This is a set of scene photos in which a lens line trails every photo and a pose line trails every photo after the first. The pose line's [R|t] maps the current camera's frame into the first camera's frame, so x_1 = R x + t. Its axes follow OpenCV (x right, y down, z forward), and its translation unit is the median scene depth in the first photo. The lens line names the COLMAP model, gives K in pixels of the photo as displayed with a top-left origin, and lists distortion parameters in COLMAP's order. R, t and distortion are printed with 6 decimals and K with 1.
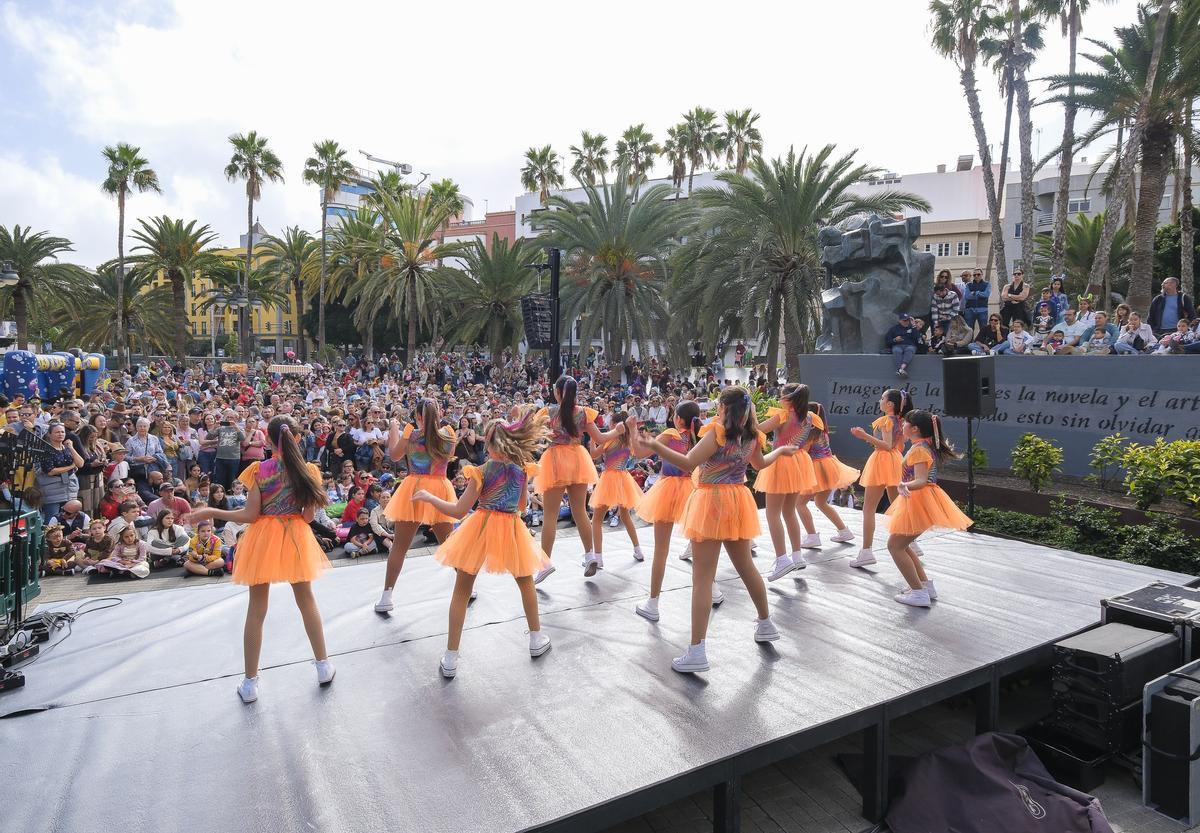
lens RADIAL K [[654.2, 0, 576.1], [0, 654.2, 405.5], [0, 0, 1]] dist [0.000633, 0.001620]
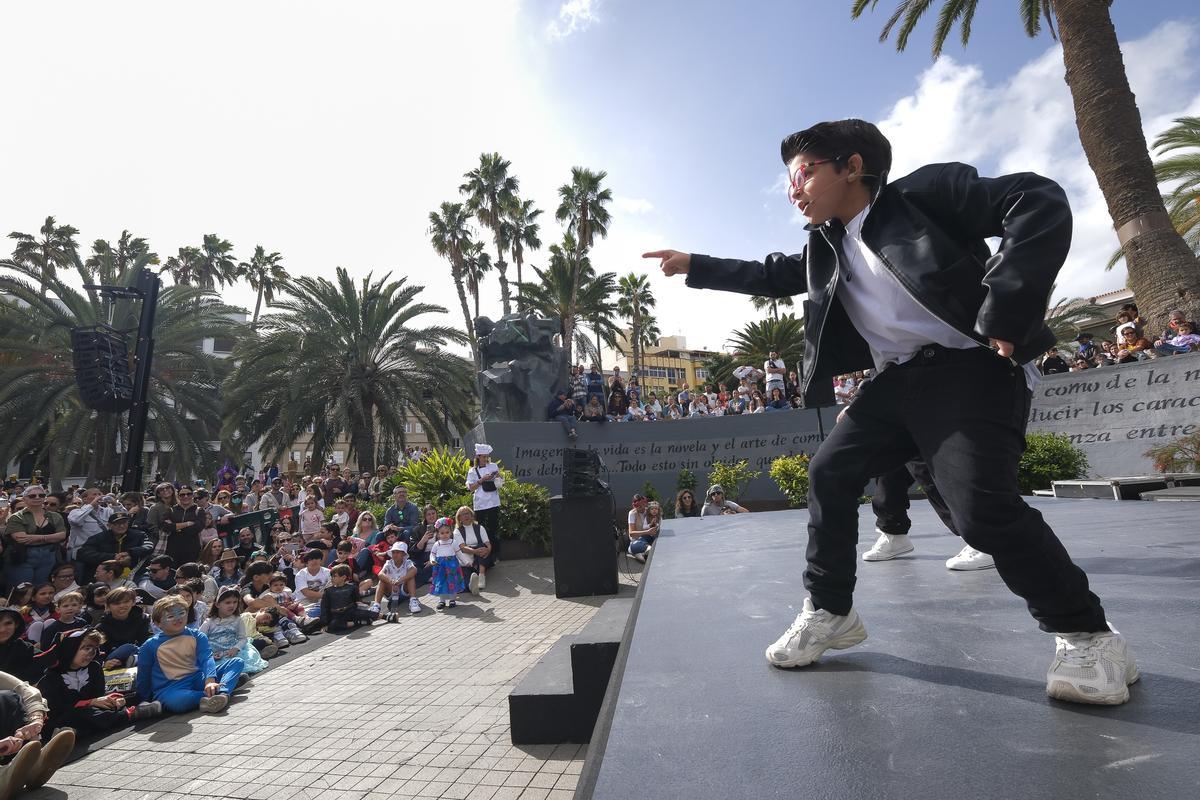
lens RADIAL K [[530.2, 0, 579.7], [0, 530.2, 401.8], [0, 0, 1]] dist [0.006108, 0.000230]
pose [[0.617297, 0.097641, 0.780648, -0.226384], [0.110638, 0.971633, -0.209016, 0.084656], [-0.778912, 0.215394, 0.588983, 0.394079]]
